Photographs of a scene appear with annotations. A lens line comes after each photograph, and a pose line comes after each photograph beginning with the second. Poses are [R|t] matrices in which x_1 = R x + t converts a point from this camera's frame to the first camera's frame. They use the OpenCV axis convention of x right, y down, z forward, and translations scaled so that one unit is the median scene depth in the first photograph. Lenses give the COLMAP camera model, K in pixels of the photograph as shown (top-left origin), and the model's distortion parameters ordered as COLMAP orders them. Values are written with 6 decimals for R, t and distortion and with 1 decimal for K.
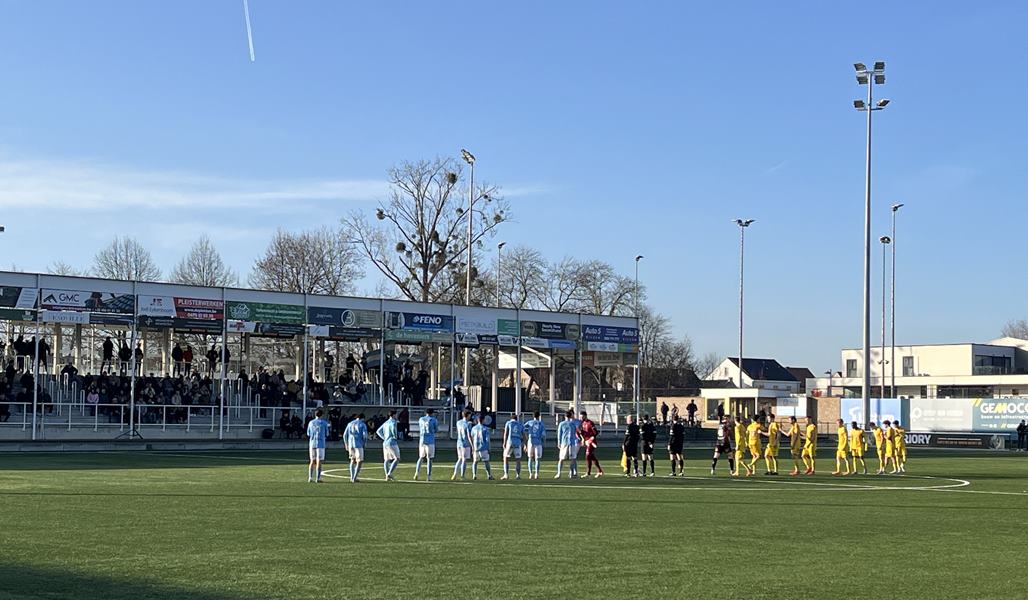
lens RADIAL K [[1716.5, 0, 513.6], [0, 1716.5, 314.1], [0, 0, 1]] dist [0.212790, -1.007144]
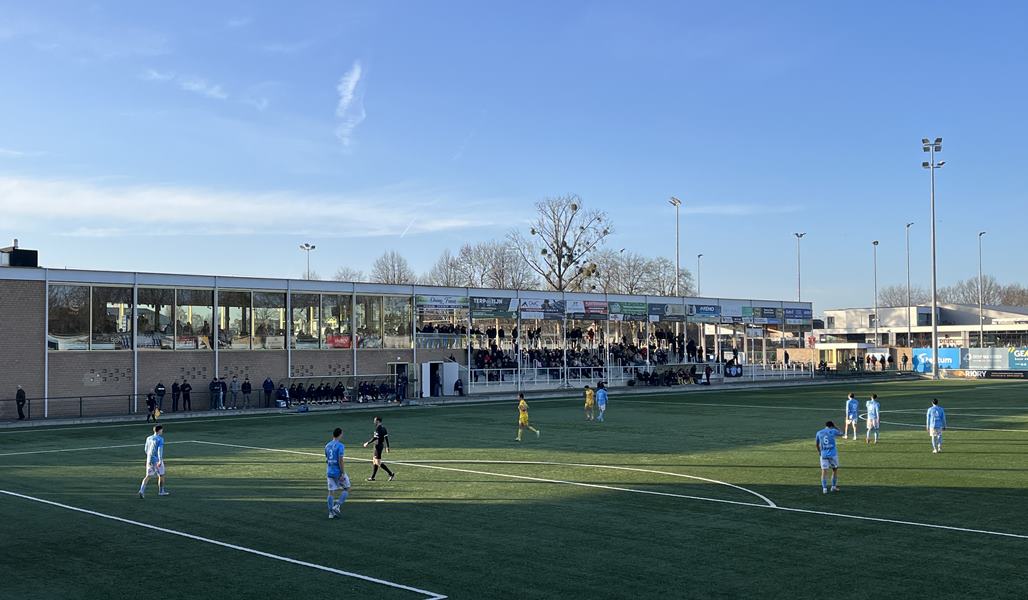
lens RADIAL K [[1100.6, 0, 491.9], [0, 1100.6, 302.0], [0, 0, 1]] dist [0.145687, -0.498767]
pose [[0.999719, -0.020572, 0.011759, -0.158103], [0.020348, 0.999615, 0.018887, -0.015992], [-0.012143, -0.018643, 0.999752, -0.017633]]
